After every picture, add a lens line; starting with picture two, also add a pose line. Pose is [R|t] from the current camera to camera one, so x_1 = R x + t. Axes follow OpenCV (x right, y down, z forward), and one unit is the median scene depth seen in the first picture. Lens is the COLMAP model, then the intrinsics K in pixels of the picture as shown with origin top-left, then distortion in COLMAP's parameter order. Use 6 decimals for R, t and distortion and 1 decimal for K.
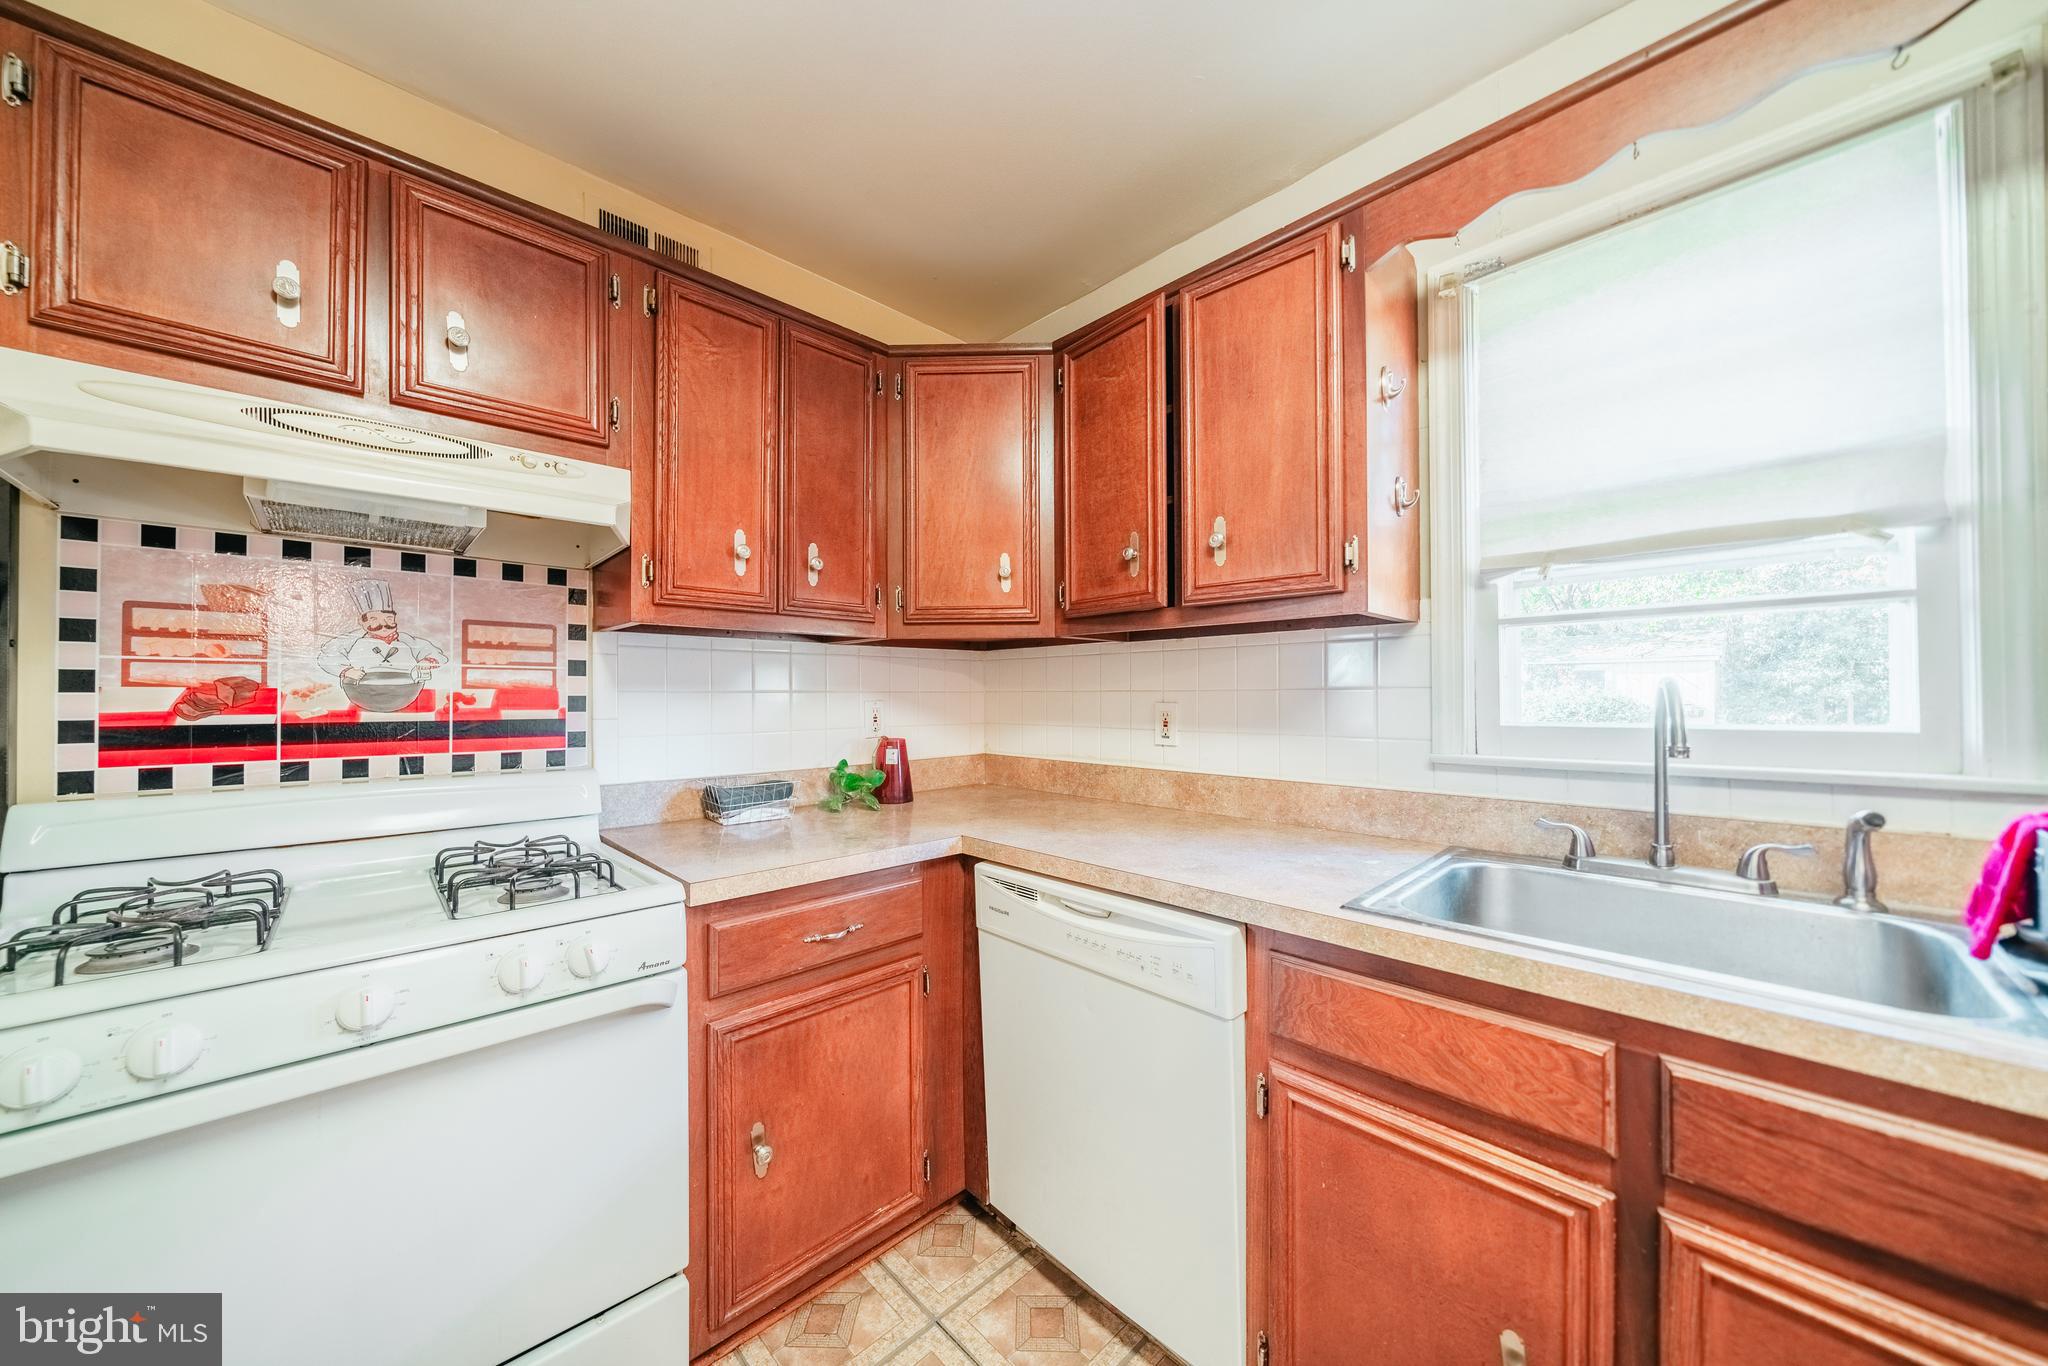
lens RADIAL K [[694.3, 0, 1008.5], [0, 694.3, 694.9], [0, 0, 1]] dist [-0.010562, 0.001241]
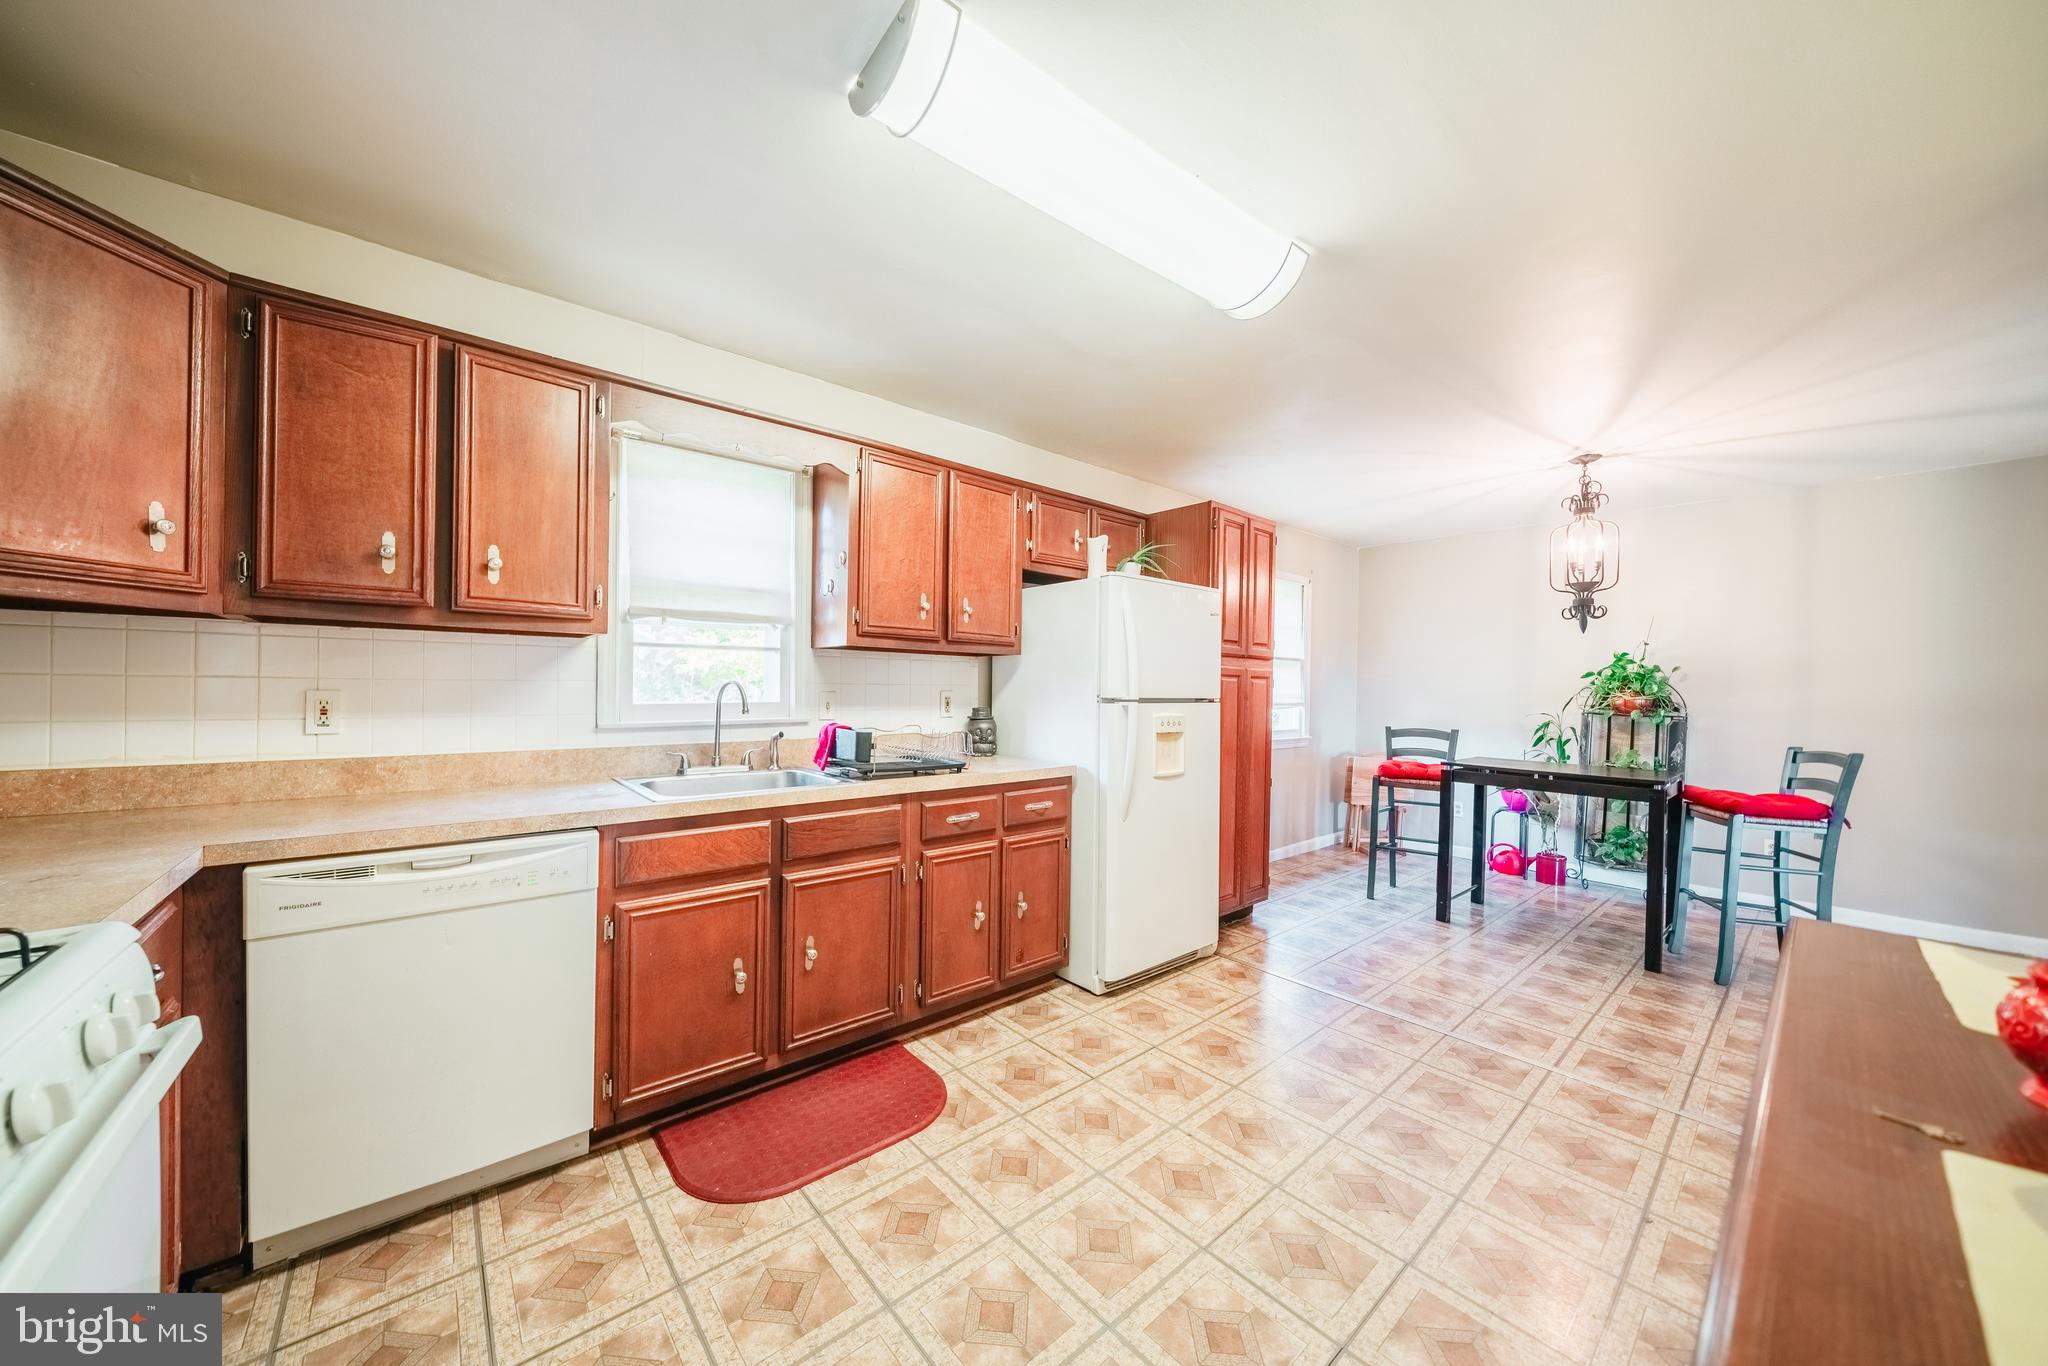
lens RADIAL K [[705.1, 0, 1000.1], [0, 705.1, 692.1], [0, 0, 1]] dist [-0.000976, 0.000011]
pose [[0.076025, -0.000067, 0.997106, -0.932607], [-0.011481, 0.999934, 0.000943, 0.002916], [-0.997040, -0.011520, 0.076019, -0.039201]]
